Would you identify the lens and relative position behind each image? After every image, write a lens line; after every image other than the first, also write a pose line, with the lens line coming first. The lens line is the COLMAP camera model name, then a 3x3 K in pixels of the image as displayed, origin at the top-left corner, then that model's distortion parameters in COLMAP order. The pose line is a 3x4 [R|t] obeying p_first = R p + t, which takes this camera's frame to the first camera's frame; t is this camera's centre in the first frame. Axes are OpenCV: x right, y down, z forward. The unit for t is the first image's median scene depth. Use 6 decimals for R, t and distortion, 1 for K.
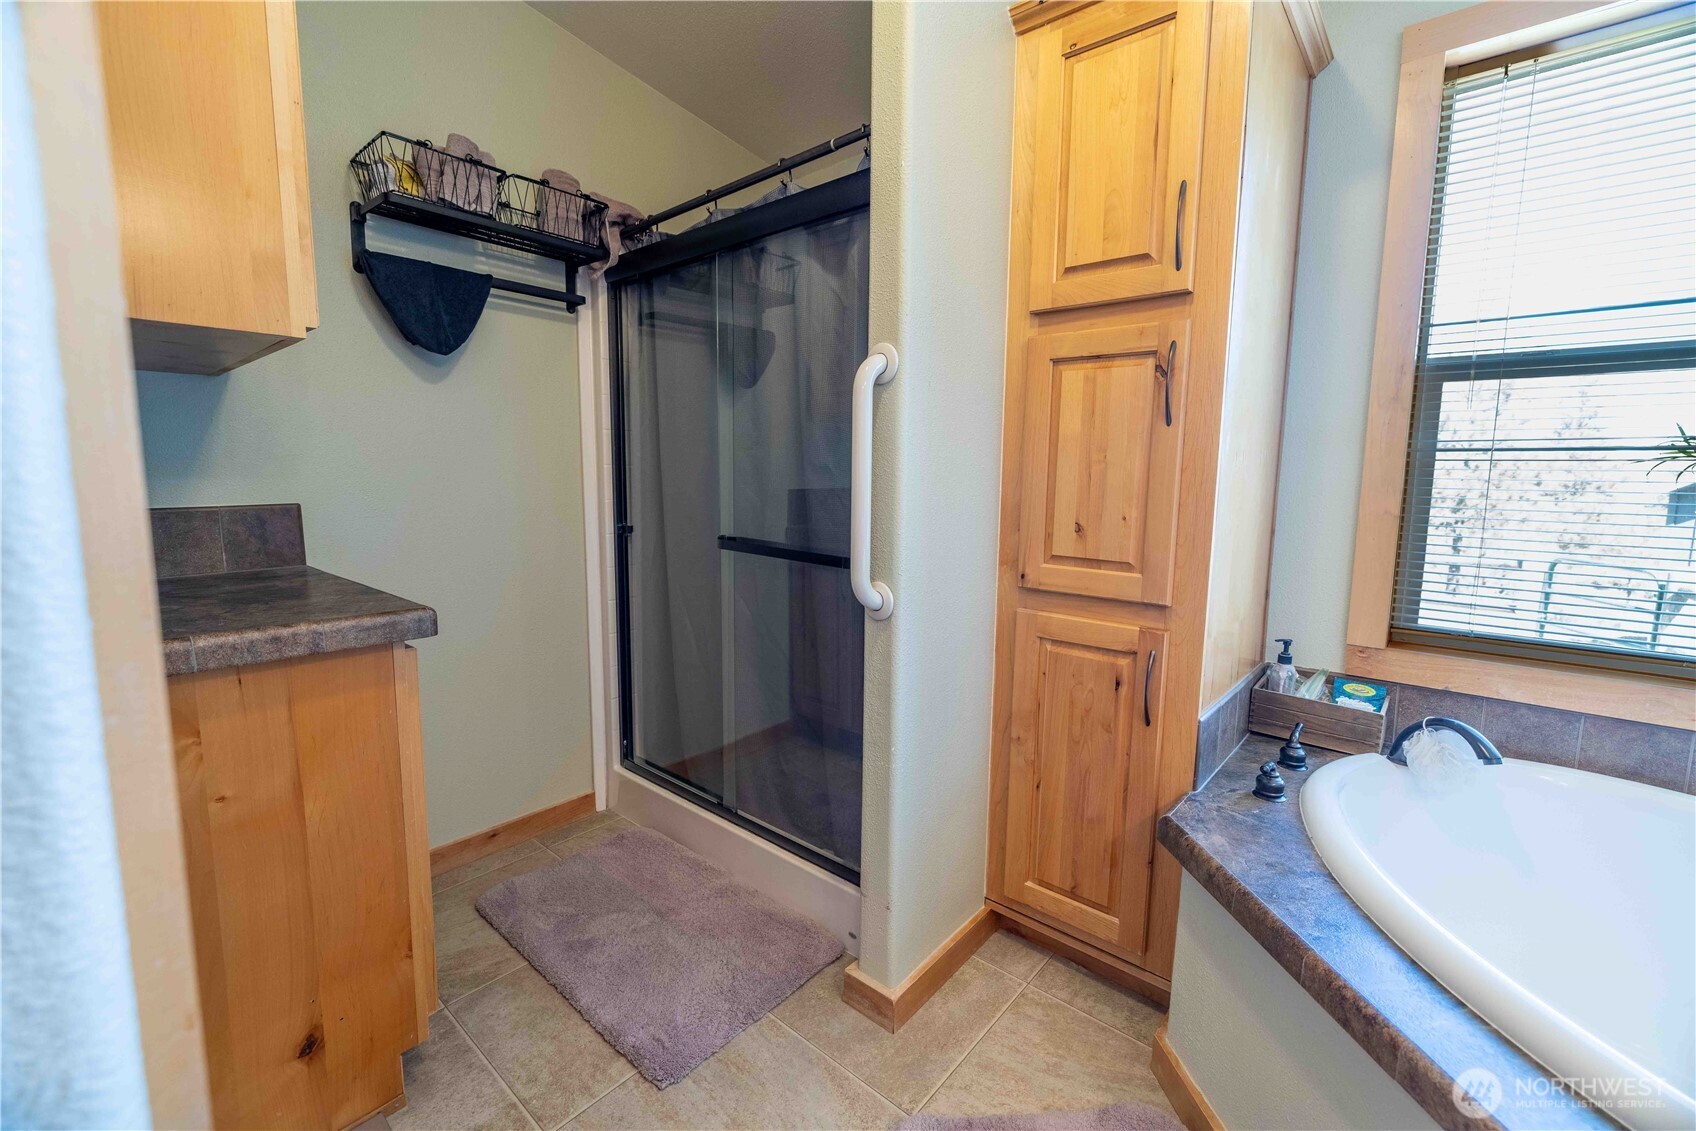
lens RADIAL K [[710.3, 0, 842.7], [0, 710.3, 557.5], [0, 0, 1]] dist [0.001769, -0.000259]
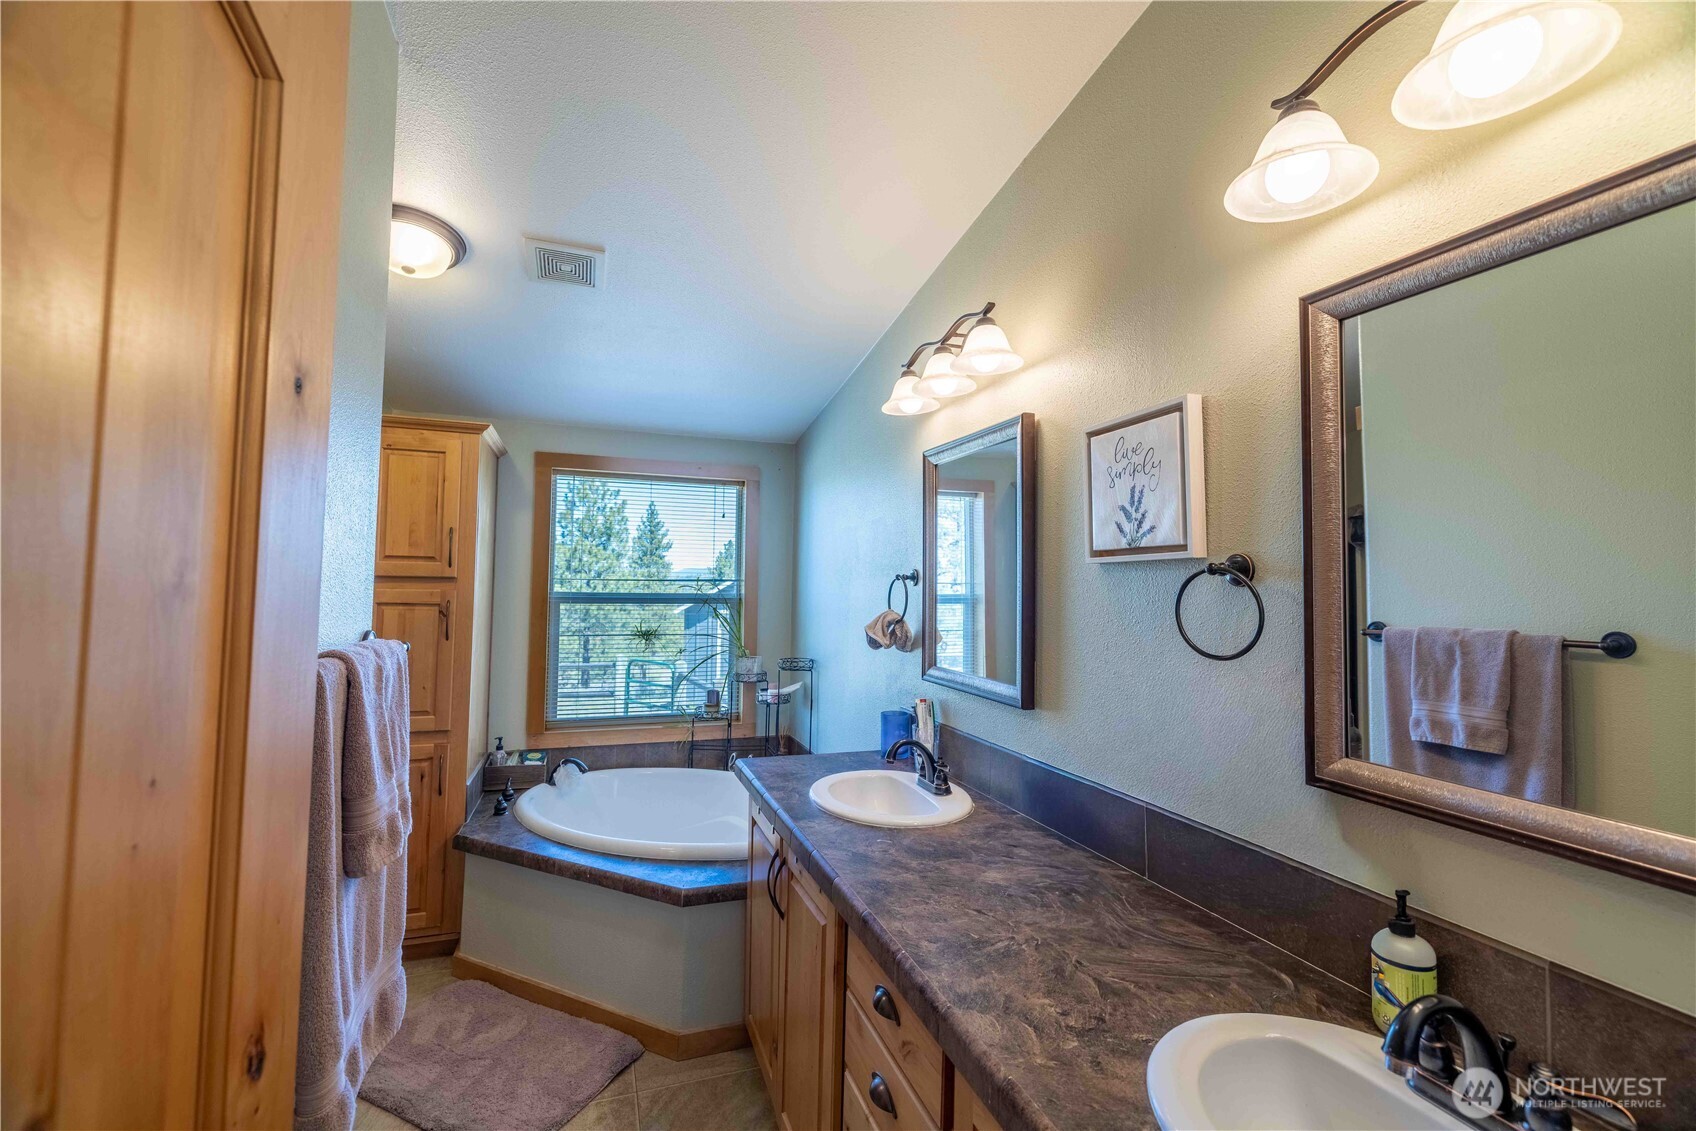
lens RADIAL K [[710.3, 0, 840.6], [0, 710.3, 555.7], [0, 0, 1]] dist [0.001769, -0.000259]
pose [[0.494265, 0.038964, 0.868438, -0.687215], [0.097002, 0.990284, -0.099639, -0.101402], [-0.863882, 0.133488, 0.485683, -0.897783]]
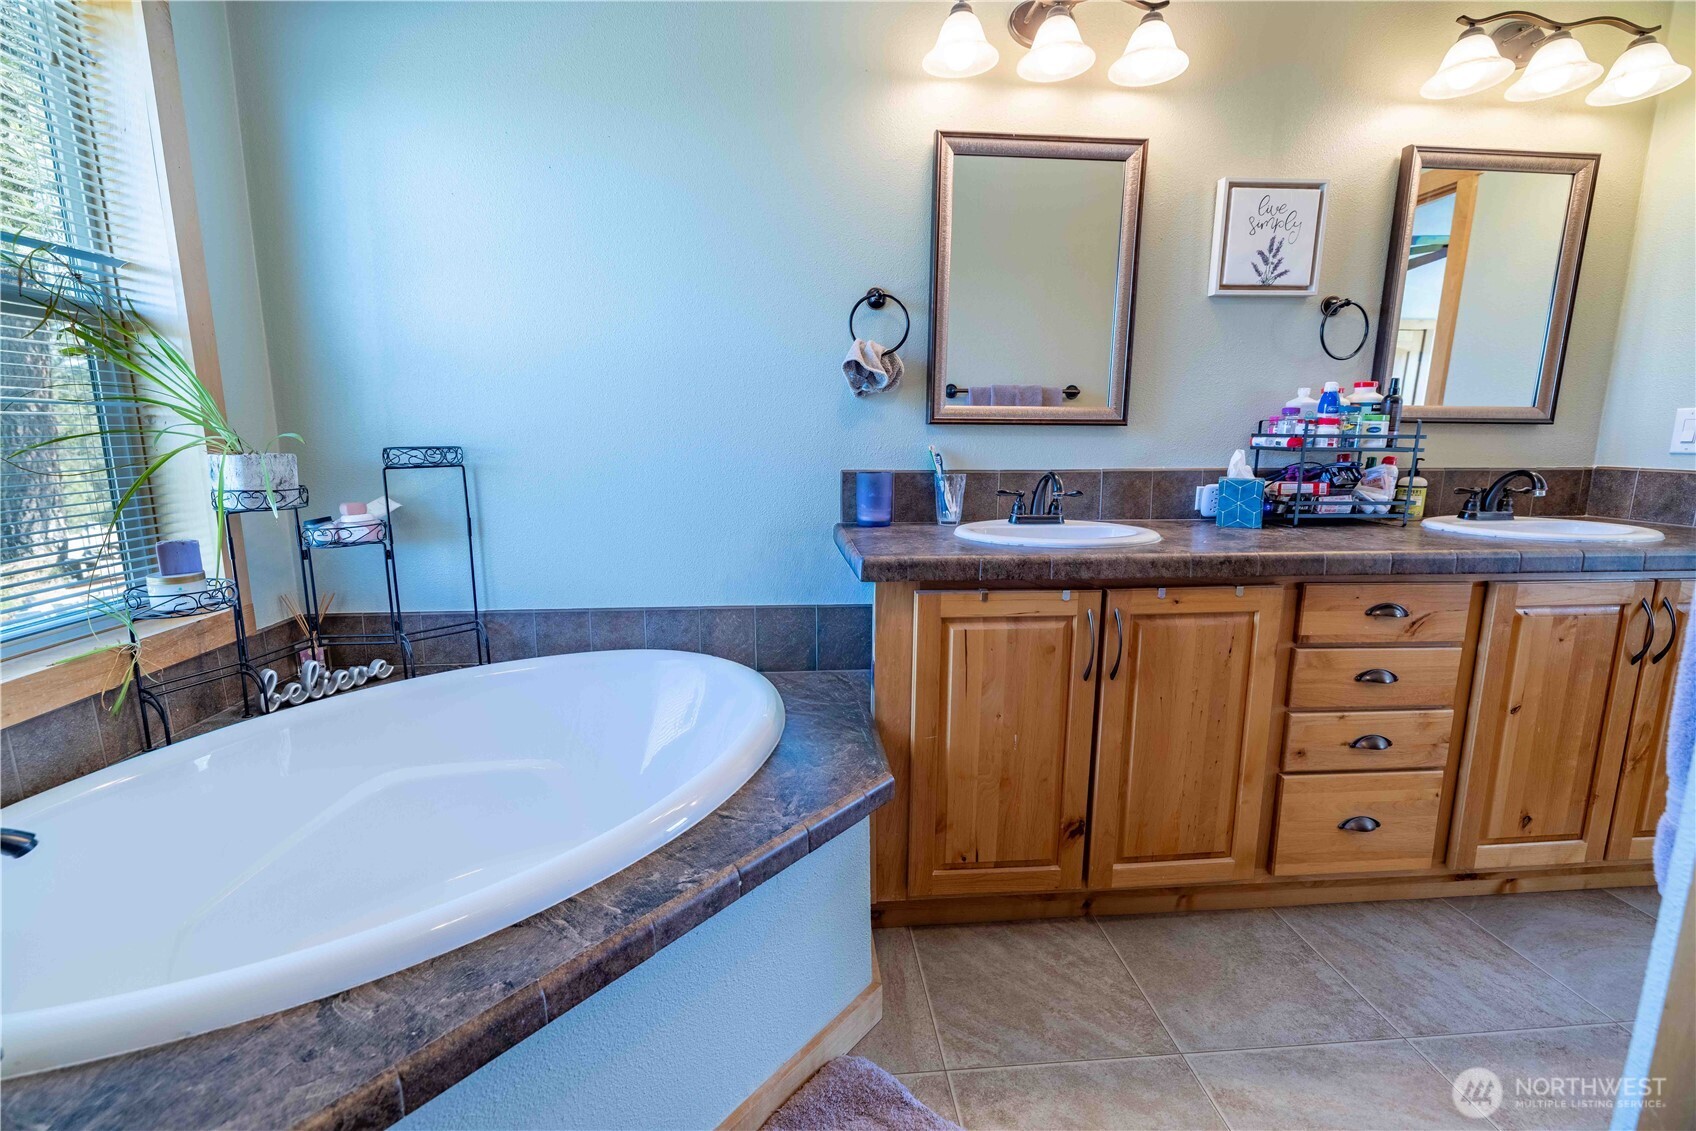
lens RADIAL K [[710.3, 0, 845.0], [0, 710.3, 554.2], [0, 0, 1]] dist [0.001769, -0.000259]
pose [[-0.713856, -0.129737, 0.688169, -0.089603], [0.078155, 0.961791, 0.262394, -0.096212], [-0.695917, 0.241095, -0.676441, 0.741372]]
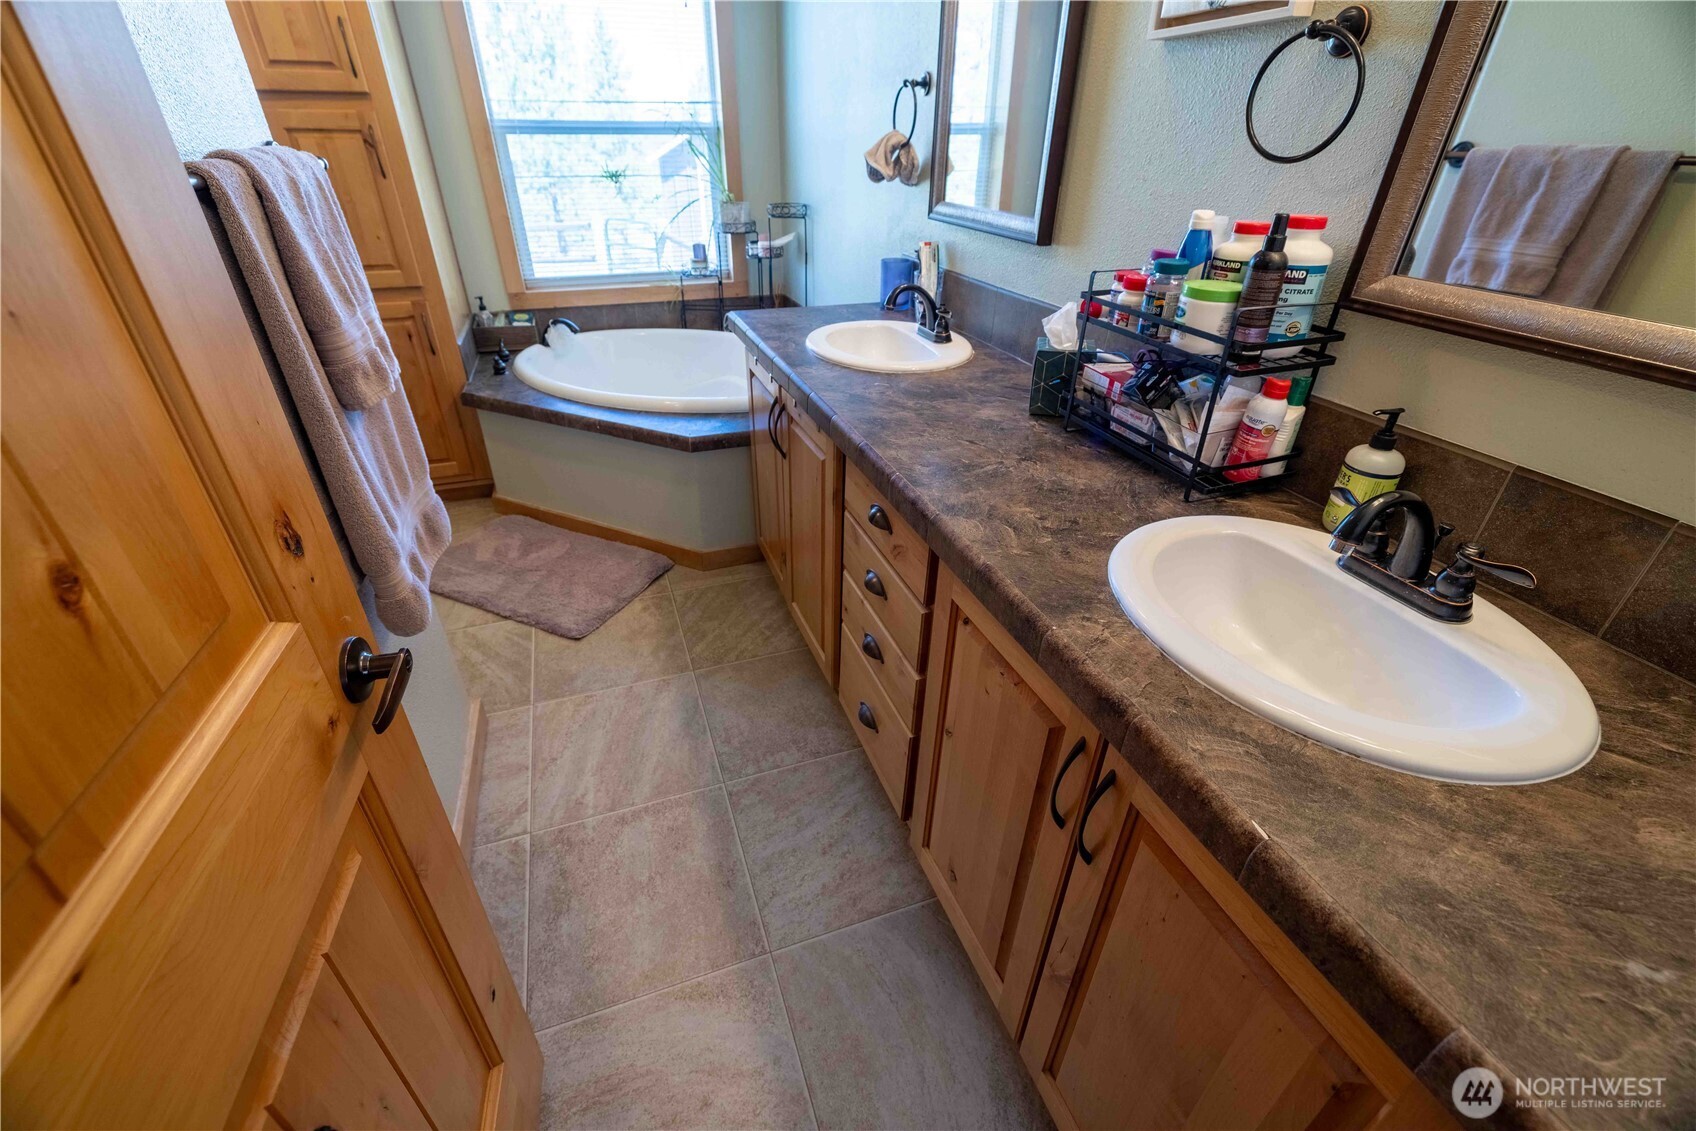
lens RADIAL K [[710.3, 0, 840.3], [0, 710.3, 552.0], [0, 0, 1]] dist [0.001769, -0.000259]
pose [[0.490955, -0.447275, 0.747602, -0.655417], [0.104911, 0.882252, 0.458938, -0.052805], [-0.864845, -0.146887, 0.480070, -0.876009]]
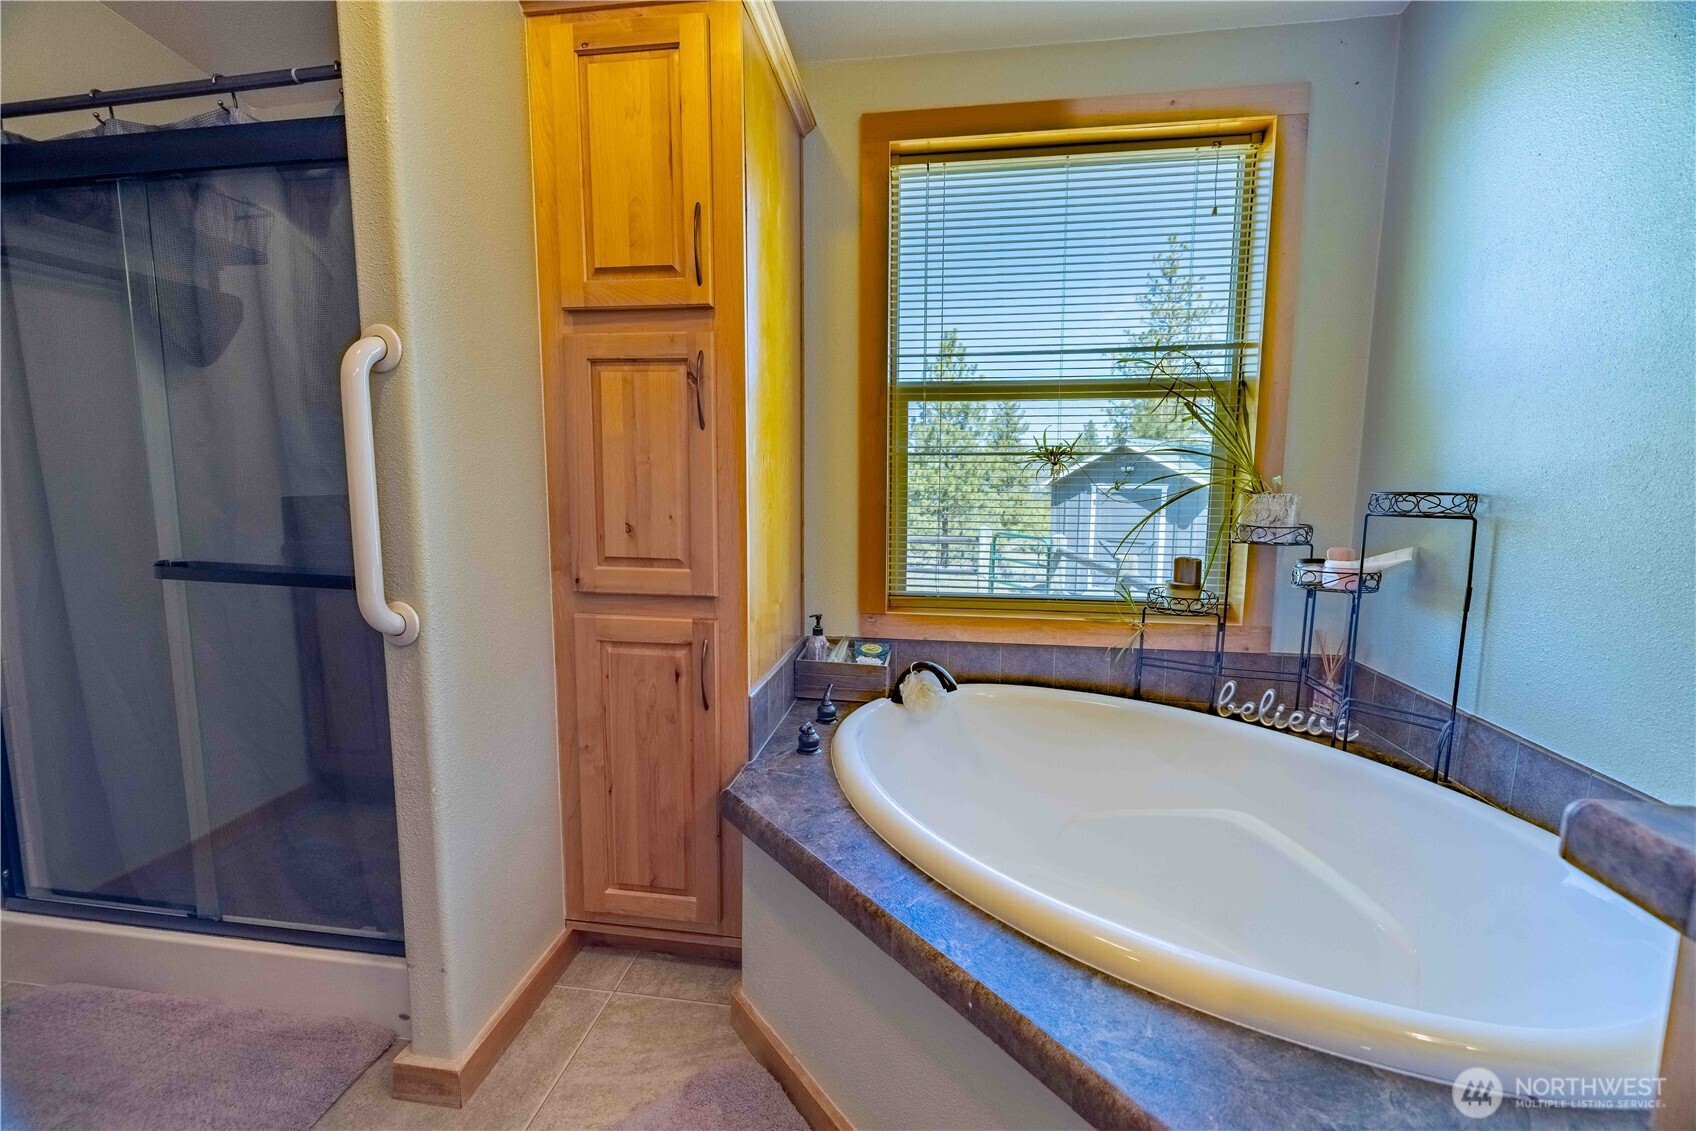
lens RADIAL K [[710.3, 0, 838.2], [0, 710.3, 557.7], [0, 0, 1]] dist [0.001769, -0.000259]
pose [[0.845353, -0.069769, 0.529633, 0.043935], [0.070583, 0.997330, 0.018721, 0.002220], [-0.529525, 0.021558, 0.848020, -0.014826]]
